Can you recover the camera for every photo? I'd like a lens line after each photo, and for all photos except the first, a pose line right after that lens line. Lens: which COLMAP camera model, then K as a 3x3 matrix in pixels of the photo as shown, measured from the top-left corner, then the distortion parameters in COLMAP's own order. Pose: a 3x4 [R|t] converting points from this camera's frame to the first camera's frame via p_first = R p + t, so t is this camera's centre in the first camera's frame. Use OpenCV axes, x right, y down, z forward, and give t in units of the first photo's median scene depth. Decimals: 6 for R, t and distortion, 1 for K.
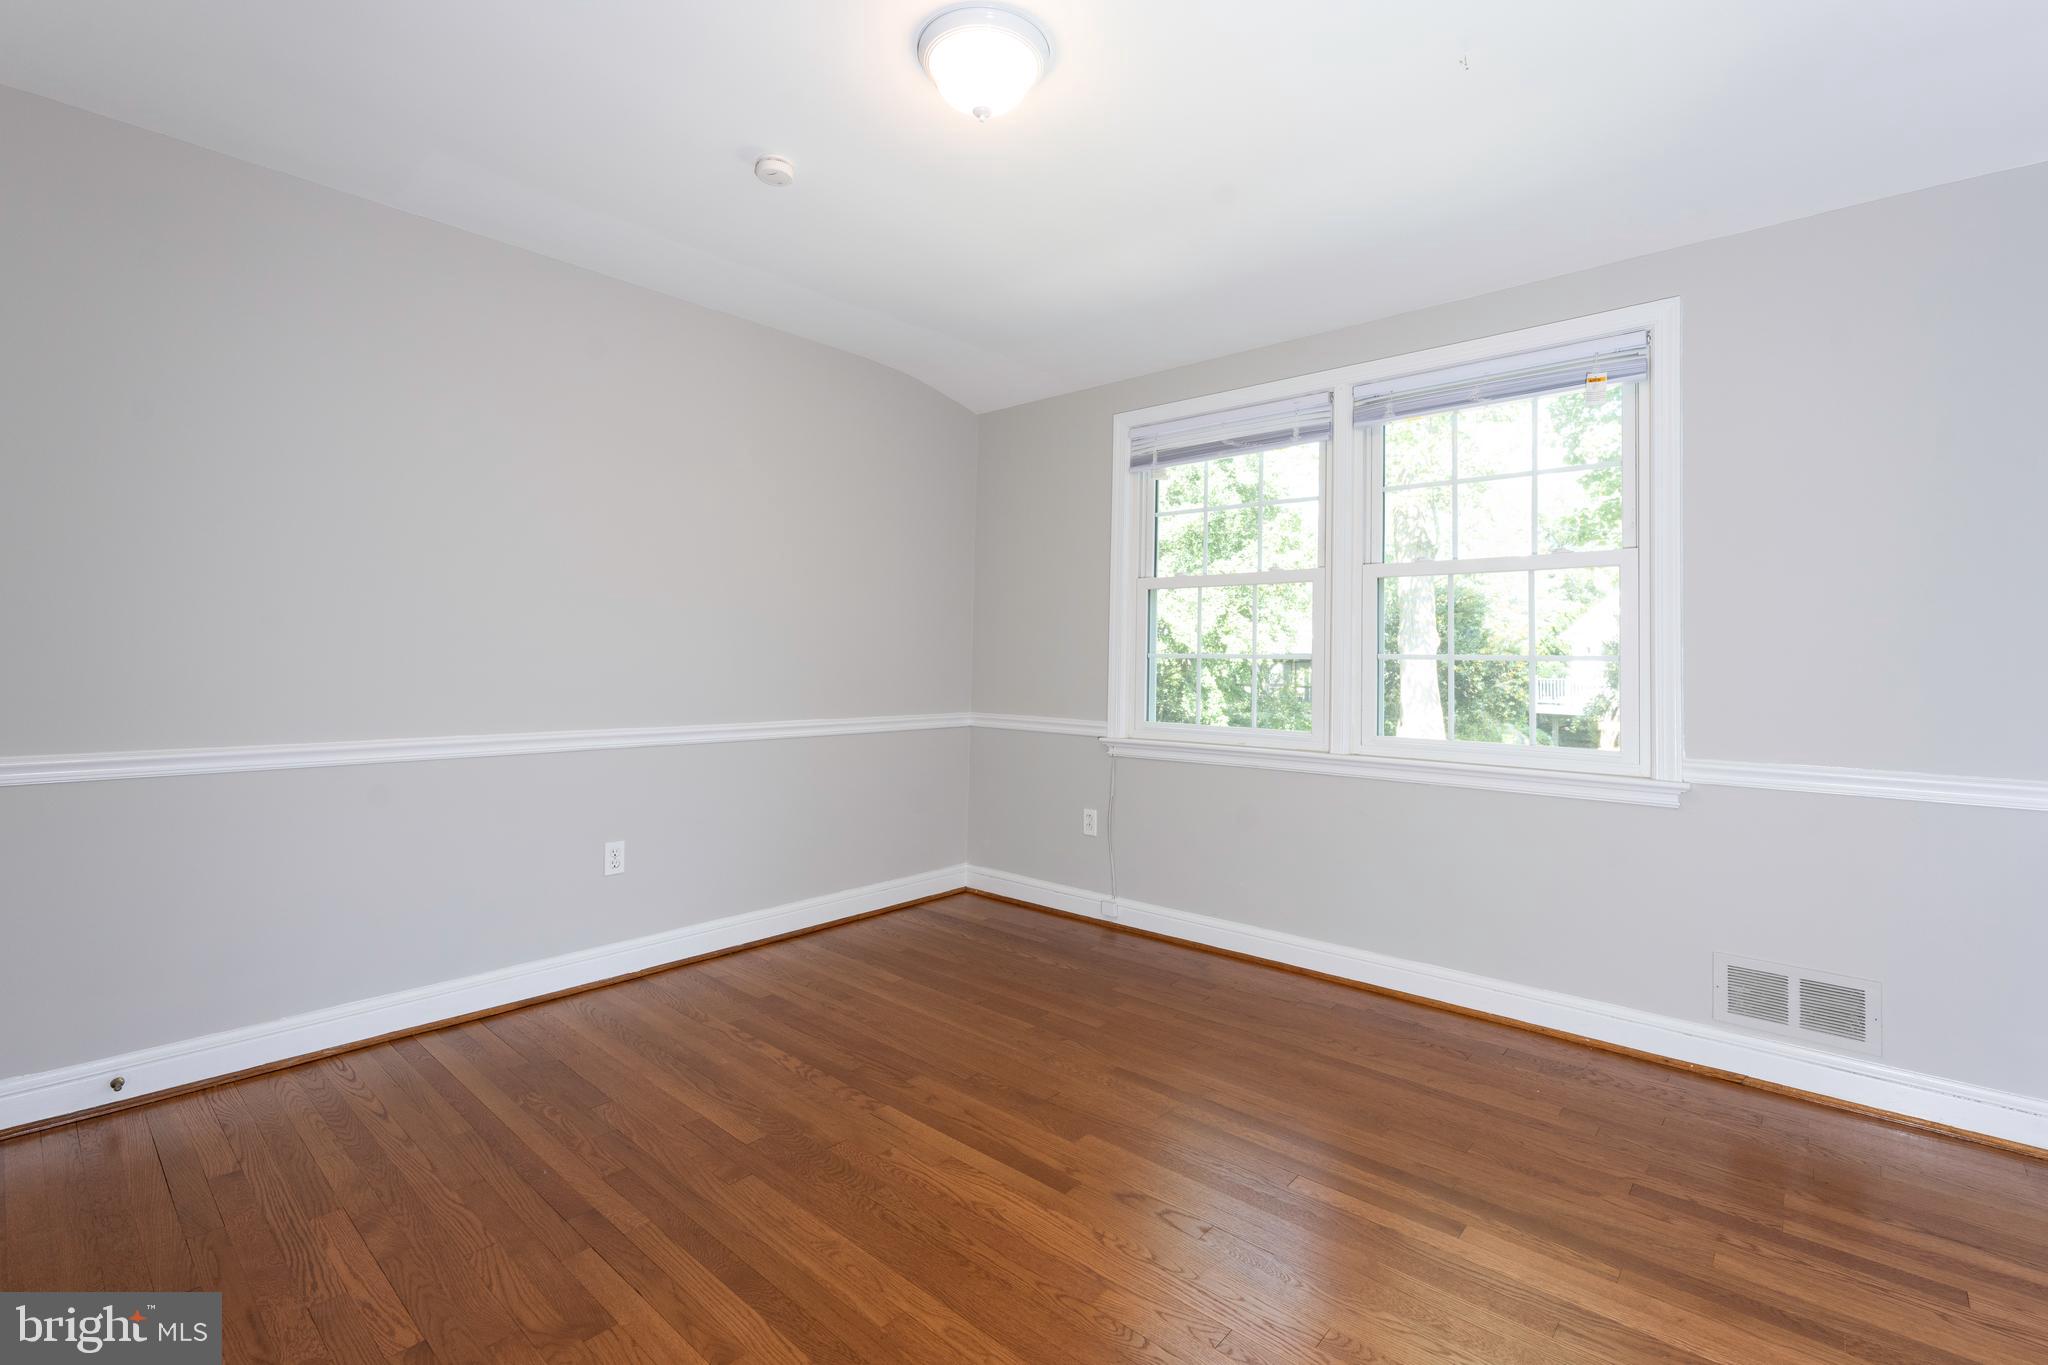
lens RADIAL K [[933.1, 0, 1023.8], [0, 933.1, 632.8], [0, 0, 1]] dist [-0.000656, 0.000170]
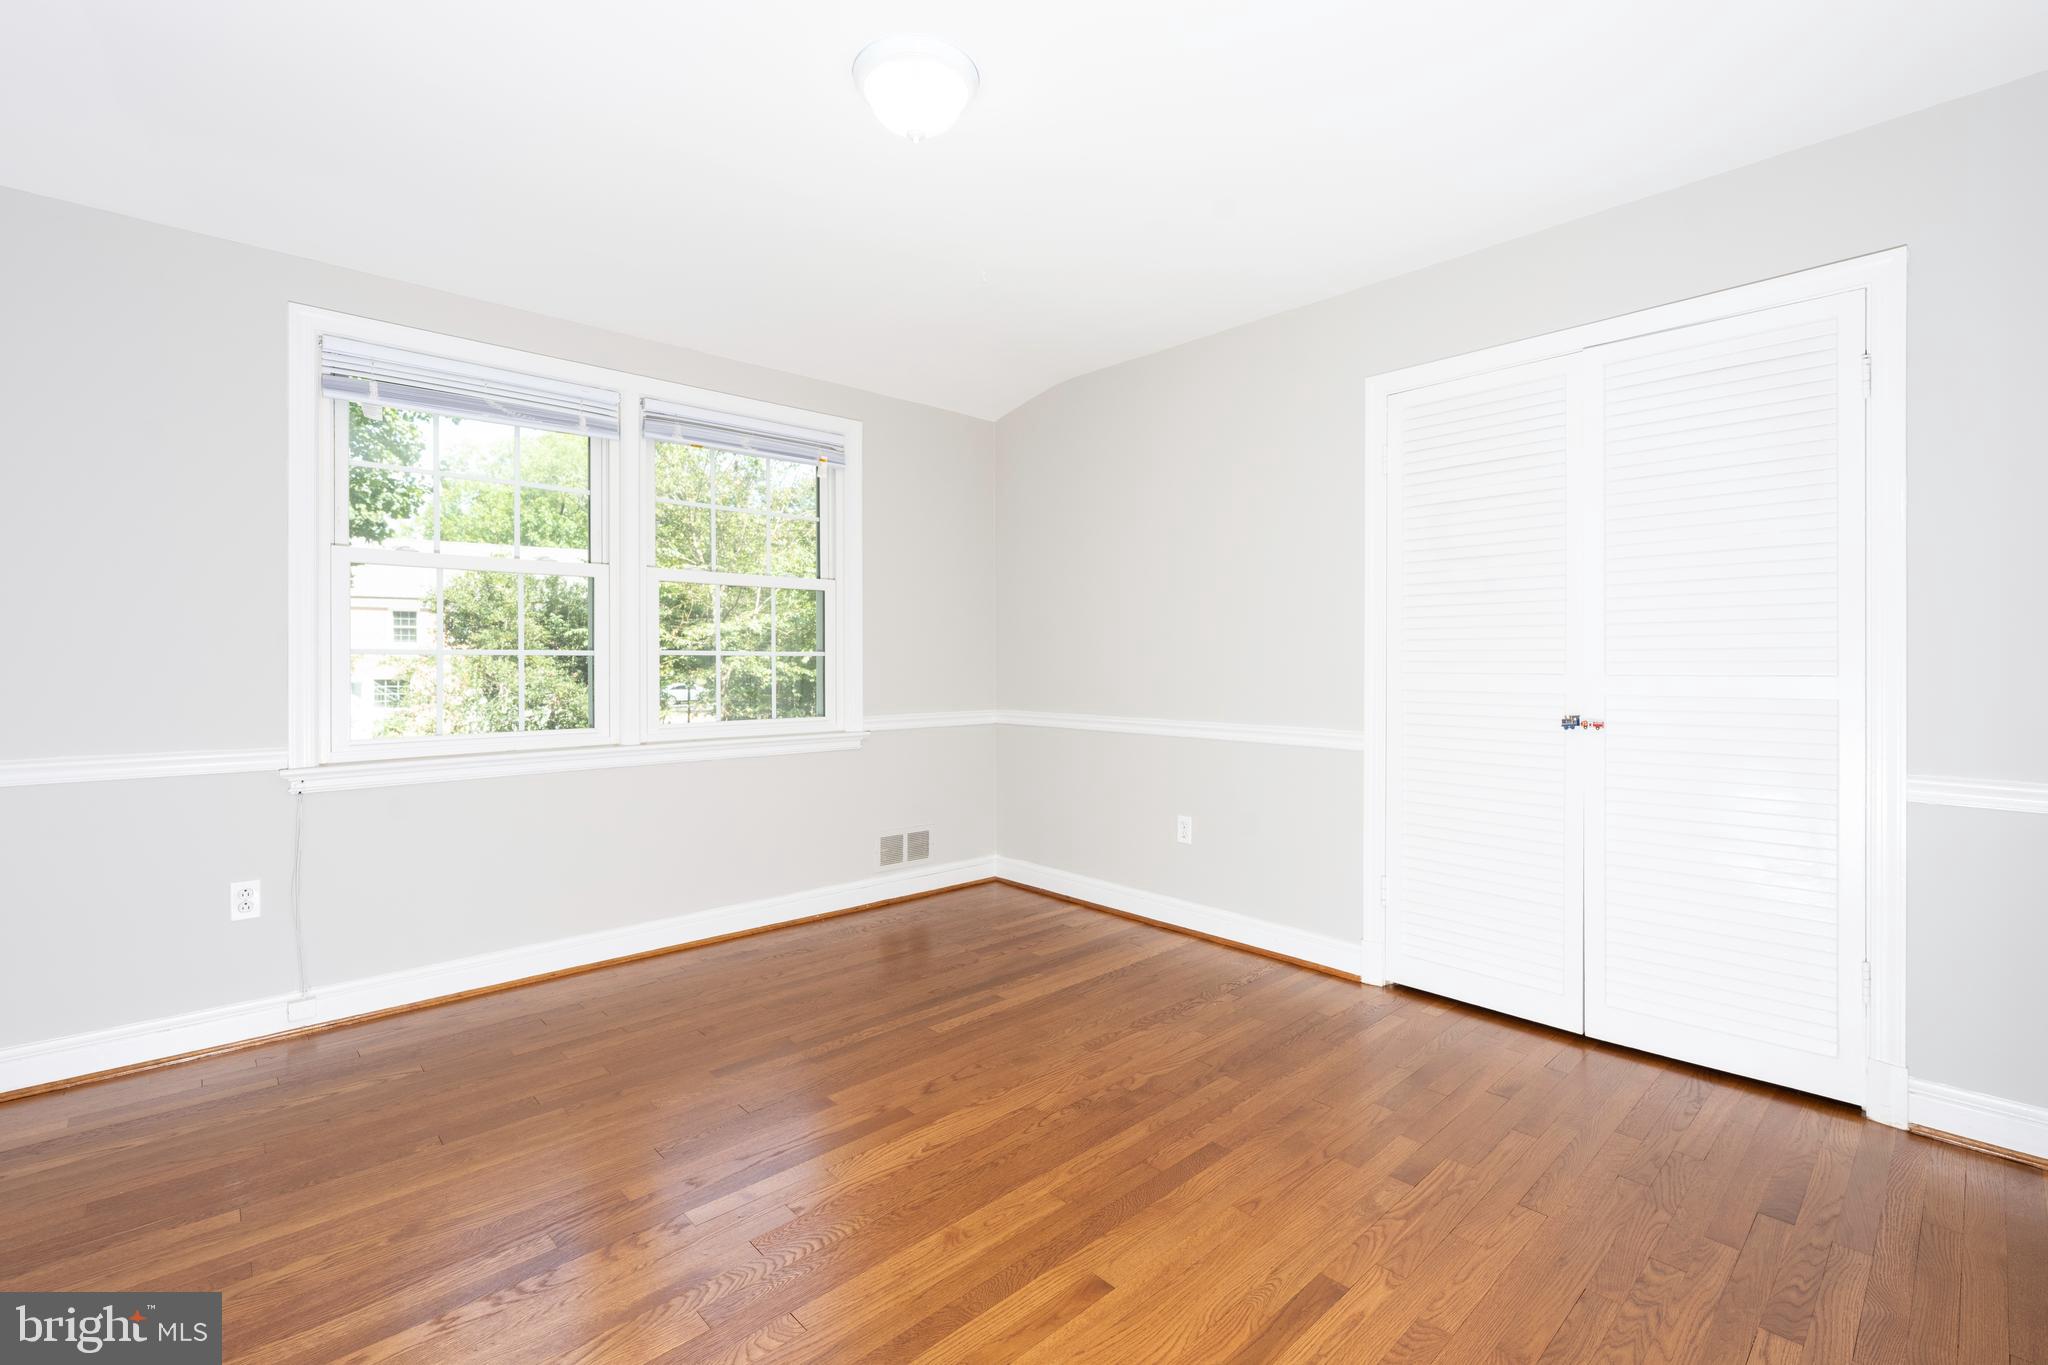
lens RADIAL K [[919.2, 0, 1032.7], [0, 919.2, 671.1], [0, 0, 1]] dist [0.000396, 0.000625]
pose [[0.068594, -0.022353, 0.997394, -0.911006], [-0.031221, 0.999211, 0.024541, 0.008894], [-0.997156, -0.032823, 0.067842, 0.663292]]
